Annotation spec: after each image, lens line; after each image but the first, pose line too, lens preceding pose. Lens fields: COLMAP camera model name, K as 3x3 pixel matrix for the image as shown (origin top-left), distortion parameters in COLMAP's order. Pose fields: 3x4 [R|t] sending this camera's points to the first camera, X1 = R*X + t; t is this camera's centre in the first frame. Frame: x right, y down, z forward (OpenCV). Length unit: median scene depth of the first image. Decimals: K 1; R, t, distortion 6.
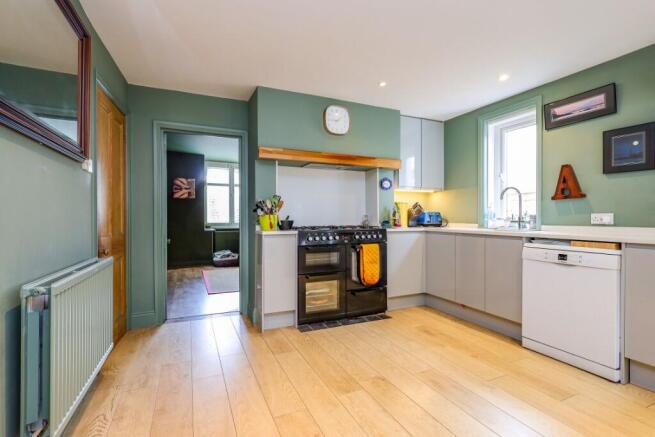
lens RADIAL K [[307.1, 0, 327.5], [0, 307.1, 218.5], [0, 0, 1]] dist [-0.000747, -0.000057]
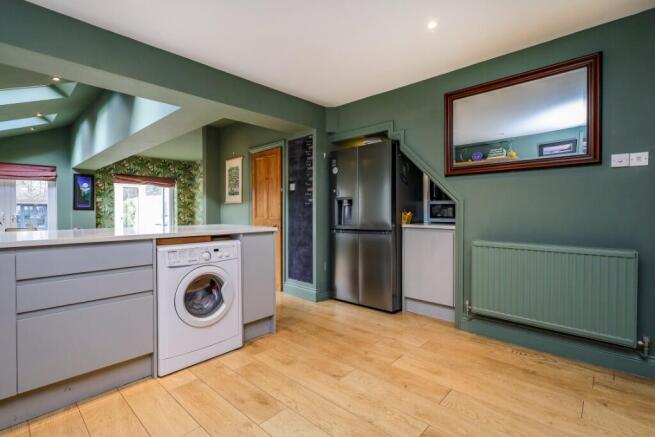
lens RADIAL K [[307.1, 0, 327.5], [0, 307.1, 218.5], [0, 0, 1]] dist [-0.000747, -0.000057]
pose [[-0.925400, 0.006598, -0.378934, 0.349617], [-0.001491, 0.999777, 0.021050, -0.000316], [0.378989, 0.020045, -0.925184, 0.968225]]
